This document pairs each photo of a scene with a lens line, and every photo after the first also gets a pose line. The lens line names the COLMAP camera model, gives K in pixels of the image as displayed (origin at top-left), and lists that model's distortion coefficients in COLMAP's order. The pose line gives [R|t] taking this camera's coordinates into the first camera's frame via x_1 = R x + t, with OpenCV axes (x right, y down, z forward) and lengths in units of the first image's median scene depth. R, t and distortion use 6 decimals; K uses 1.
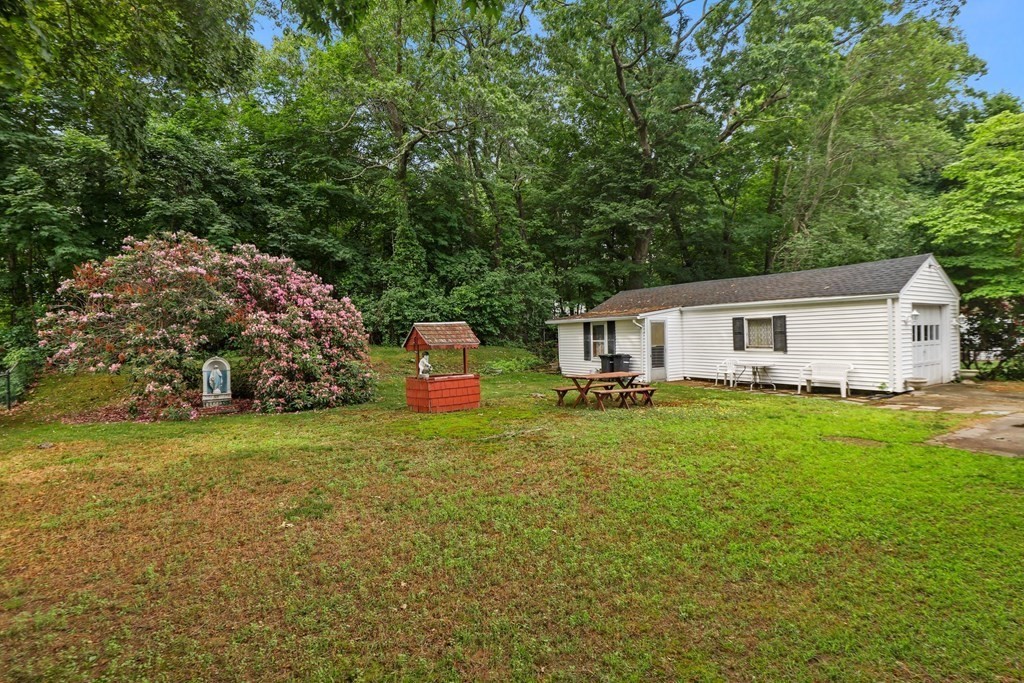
lens RADIAL K [[480.6, 0, 513.6], [0, 480.6, 337.7], [0, 0, 1]] dist [-0.020416, 0.004350]
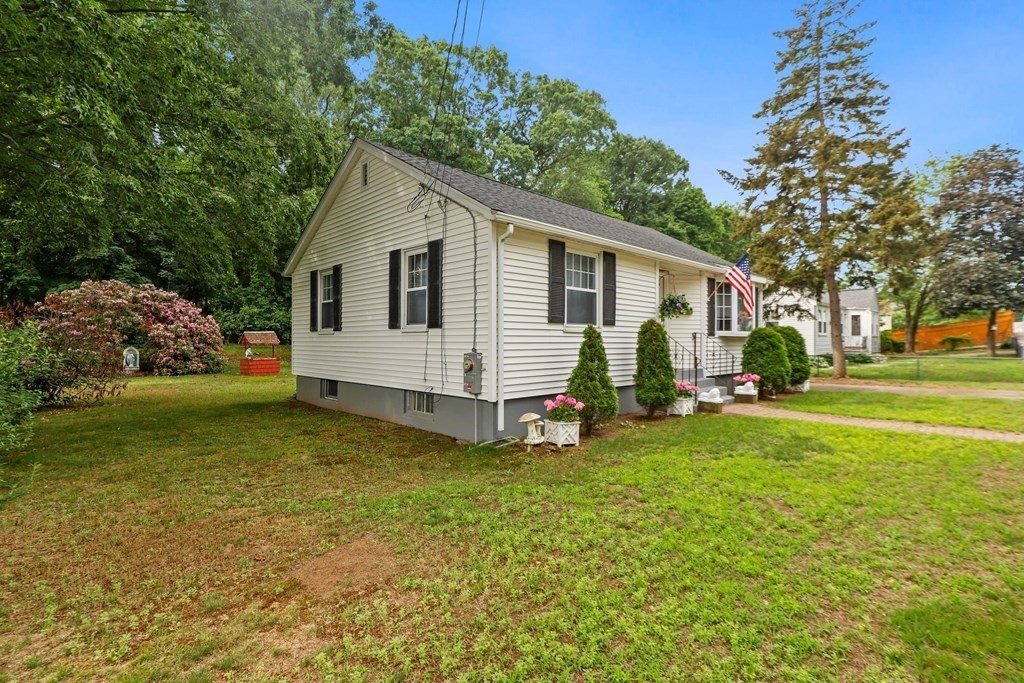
lens RADIAL K [[480.6, 0, 511.1], [0, 480.6, 343.6], [0, 0, 1]] dist [-0.020416, 0.004350]
pose [[0.982127, 0.023447, 0.186751, 0.472121], [-0.024861, 0.999677, 0.005233, -0.018668], [-0.186568, -0.009782, 0.982393, -1.066491]]
